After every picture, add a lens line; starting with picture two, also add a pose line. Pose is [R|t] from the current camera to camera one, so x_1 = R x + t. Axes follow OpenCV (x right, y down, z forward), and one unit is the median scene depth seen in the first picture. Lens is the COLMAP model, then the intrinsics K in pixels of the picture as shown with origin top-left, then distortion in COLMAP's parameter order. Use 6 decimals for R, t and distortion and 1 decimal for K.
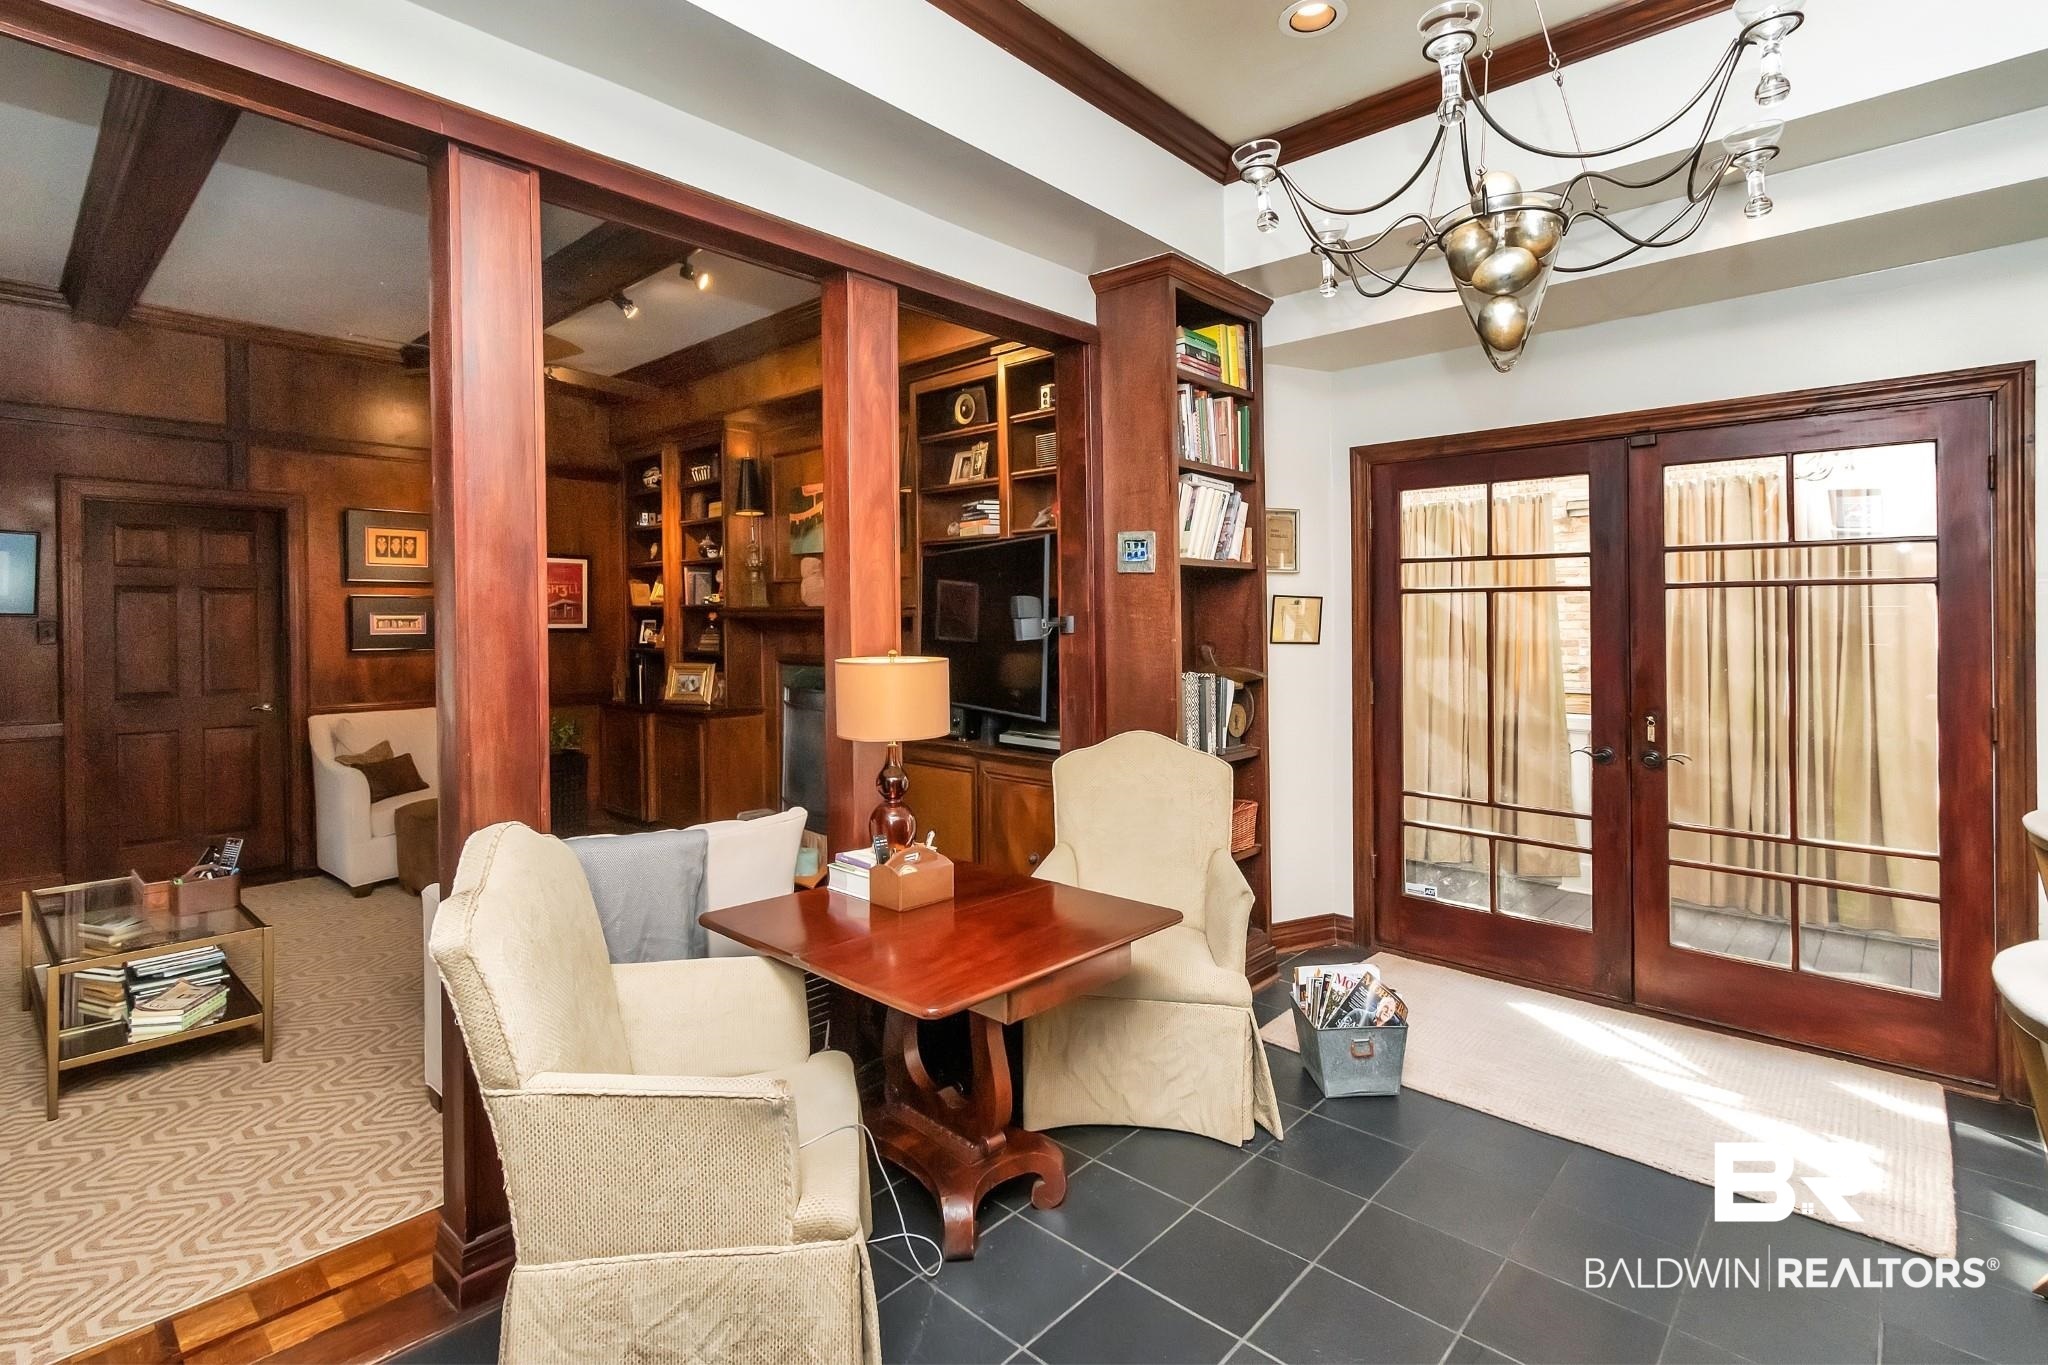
lens RADIAL K [[968.3, 0, 1064.6], [0, 968.3, 625.1], [0, 0, 1]] dist [0.003581, -0.001667]
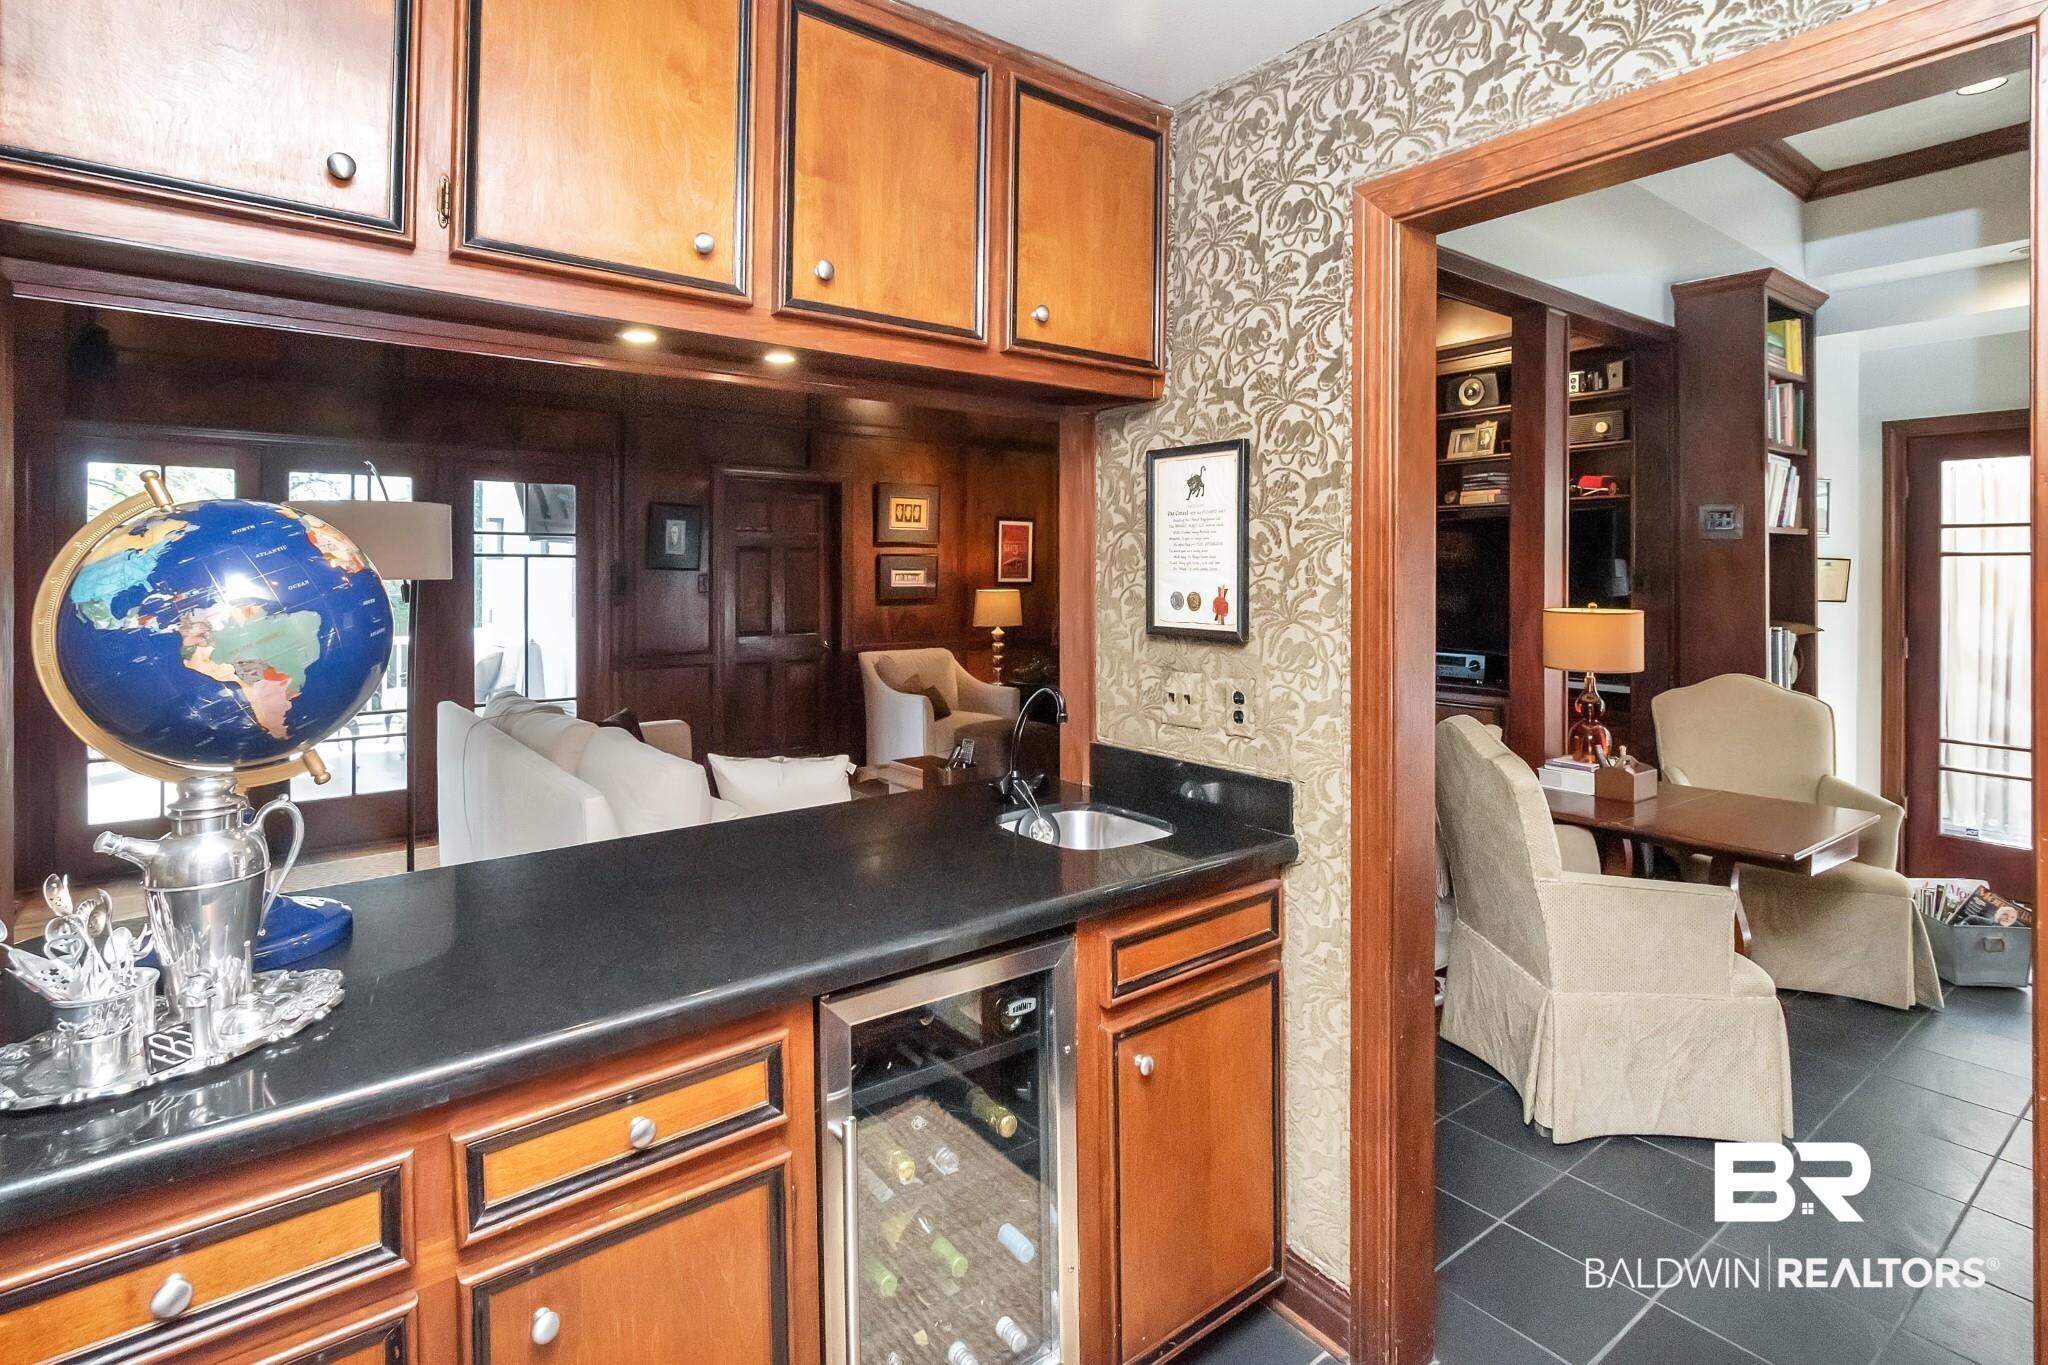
lens RADIAL K [[1027.7, 0, 1007.9], [0, 1027.7, 584.4], [0, 0, 1]] dist [0.004801, 0.001511]
pose [[0.981882, 0.006557, -0.189378, -0.367688], [-0.005199, 0.999957, 0.007669, -0.003344], [0.189420, -0.006545, 0.981874, -0.265309]]
